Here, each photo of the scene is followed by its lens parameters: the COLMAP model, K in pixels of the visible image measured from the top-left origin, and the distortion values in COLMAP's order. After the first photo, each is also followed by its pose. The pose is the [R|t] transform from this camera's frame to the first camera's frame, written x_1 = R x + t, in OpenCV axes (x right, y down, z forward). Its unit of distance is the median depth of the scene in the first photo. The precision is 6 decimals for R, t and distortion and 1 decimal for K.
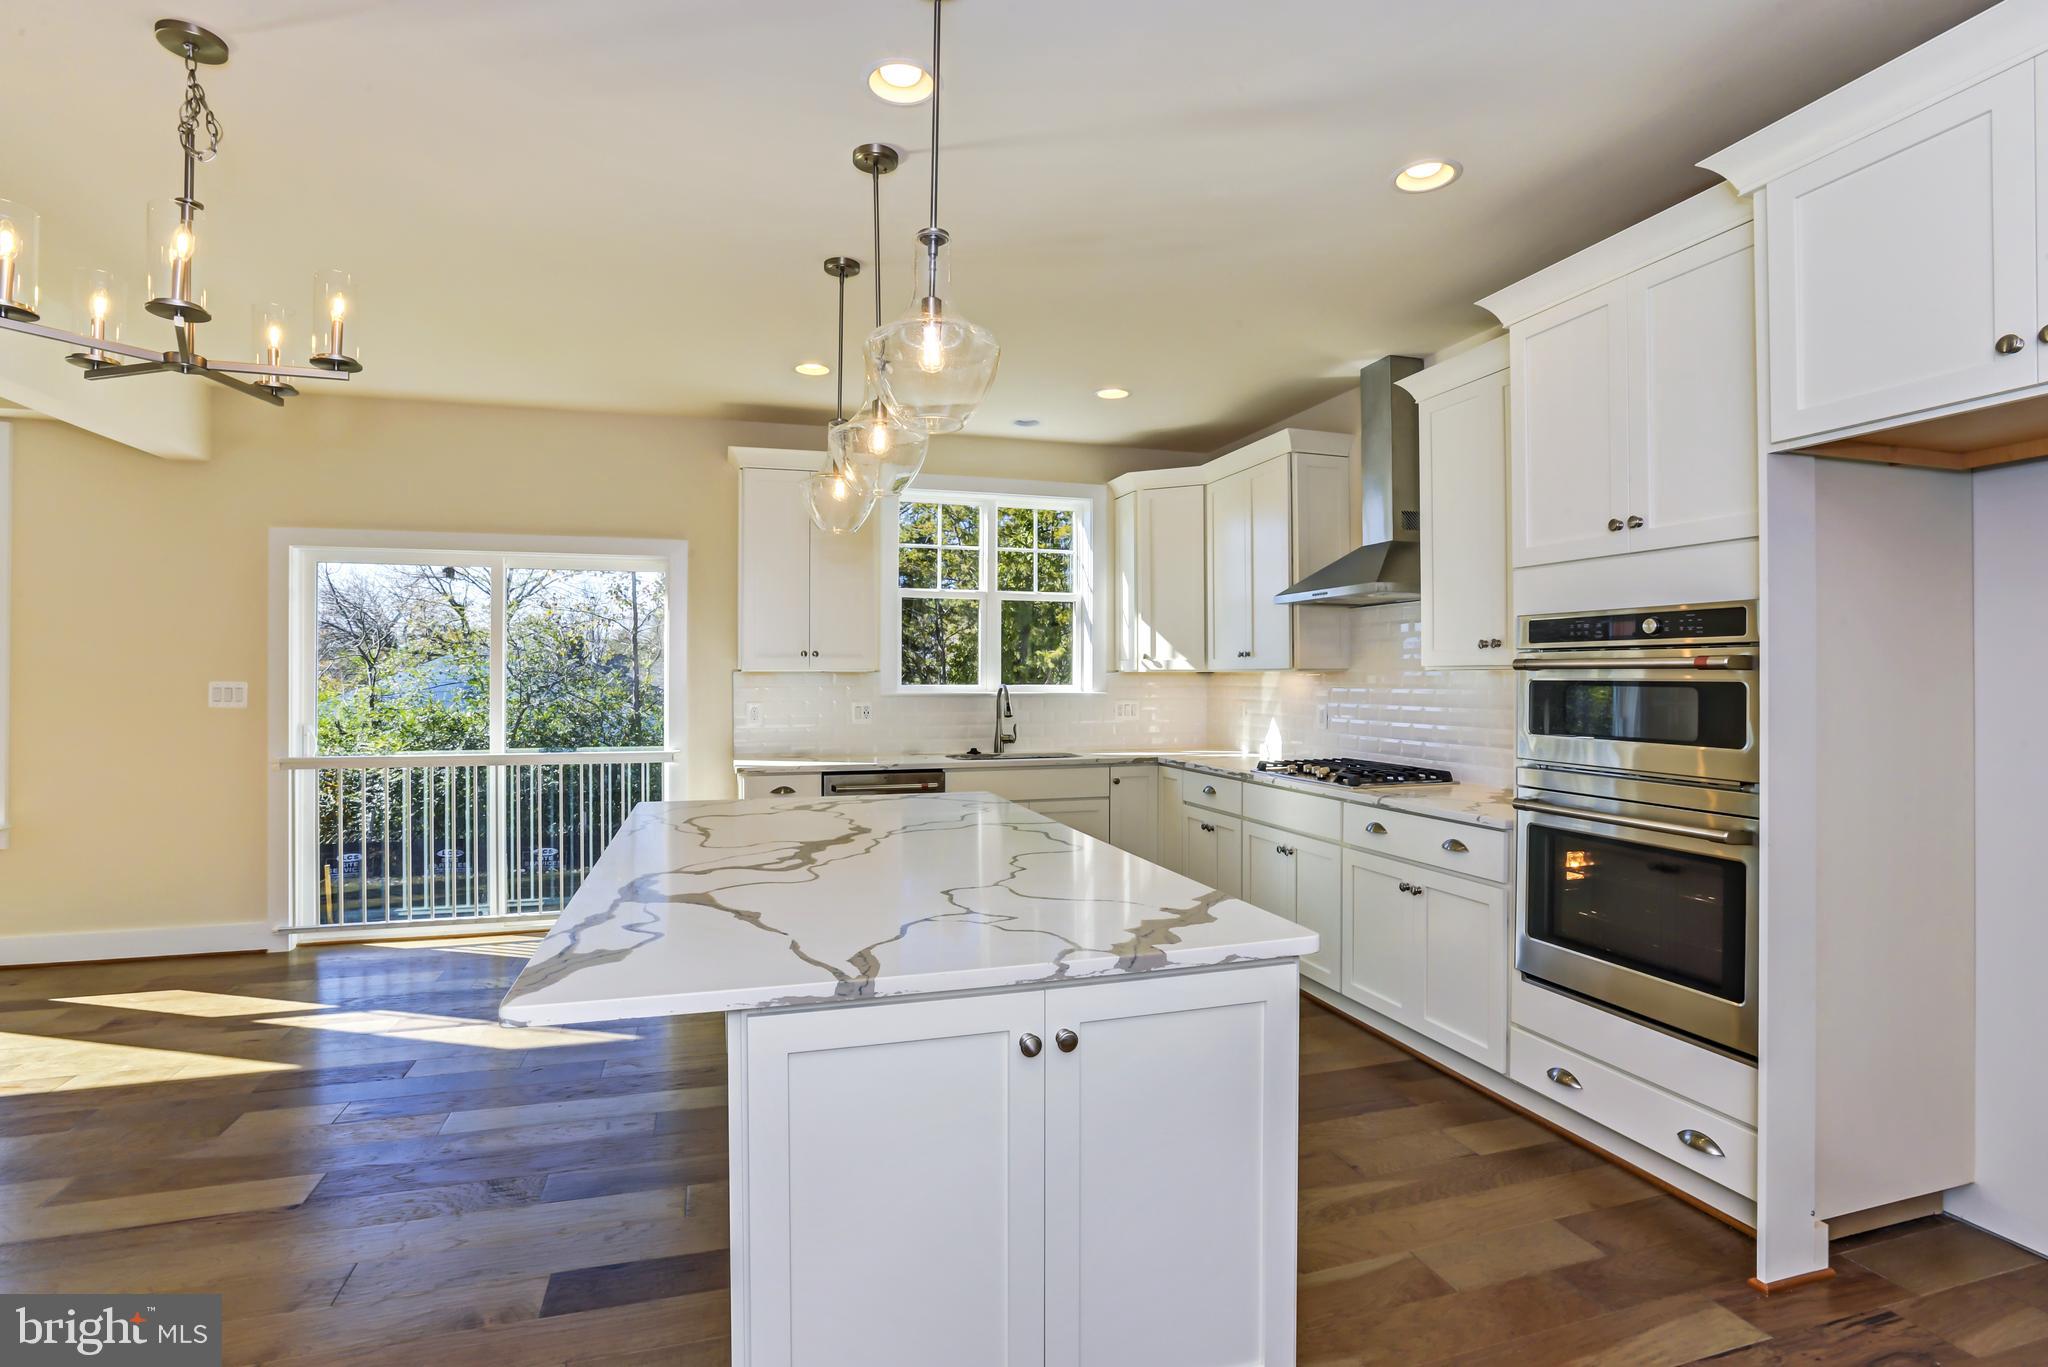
lens RADIAL K [[992.1, 0, 1024.0], [0, 992.1, 683.5], [0, 0, 1]] dist [-0.021204, 0.000767]
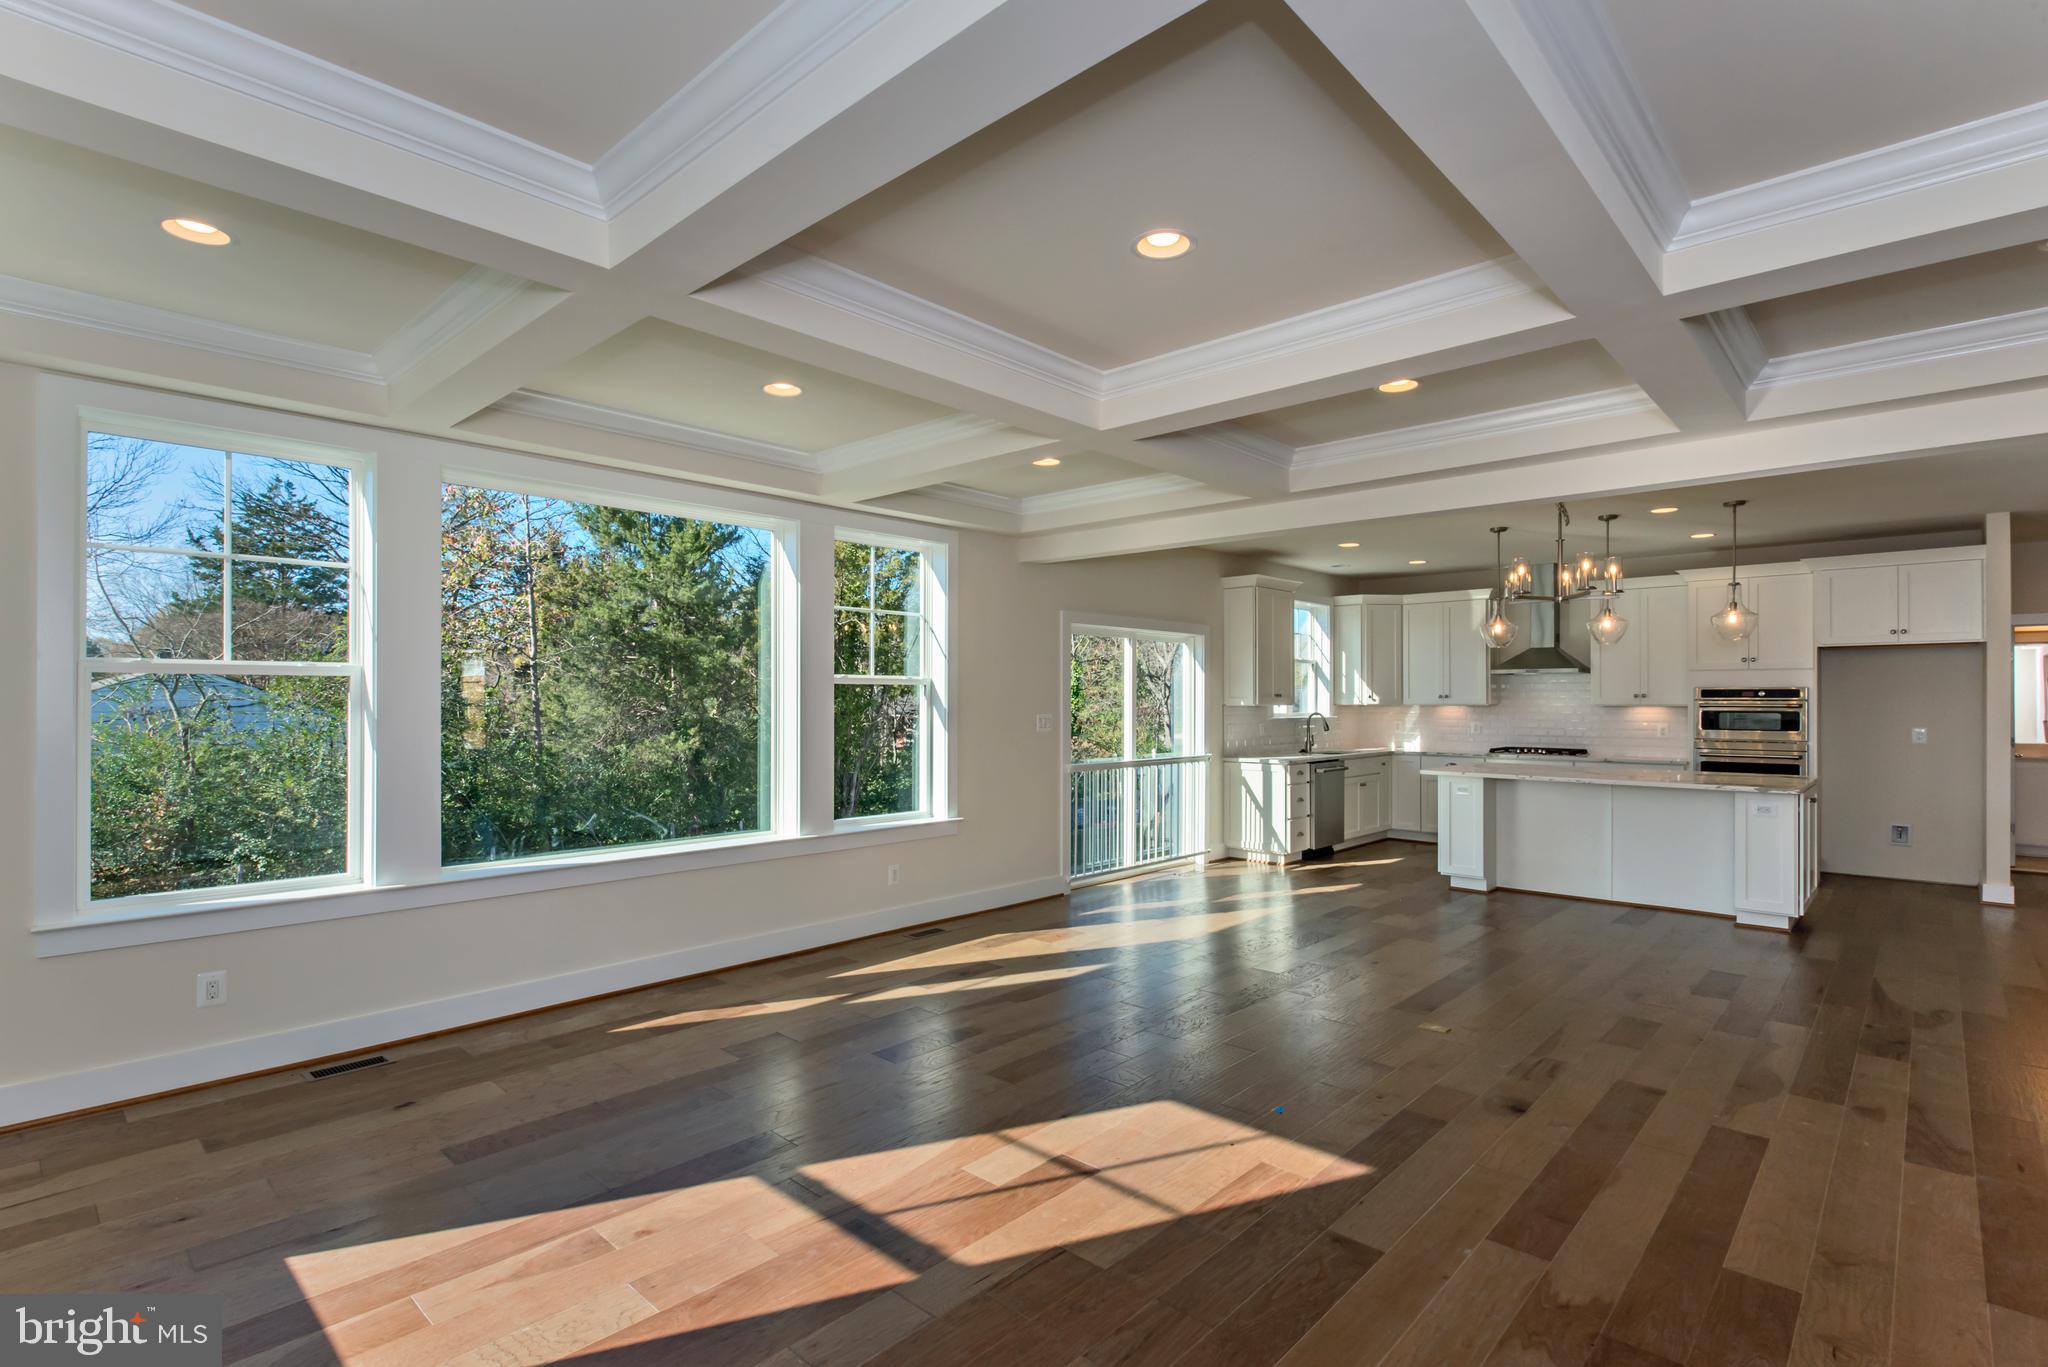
lens RADIAL K [[977.1, 0, 1015.8], [0, 977.1, 701.2], [0, 0, 1]] dist [0.011972, -0.000016]
pose [[0.861305, -0.000755, 0.508088, -2.884146], [0.002500, 0.999993, -0.002752, -0.029695], [-0.508082, 0.003641, 0.861301, -0.475317]]
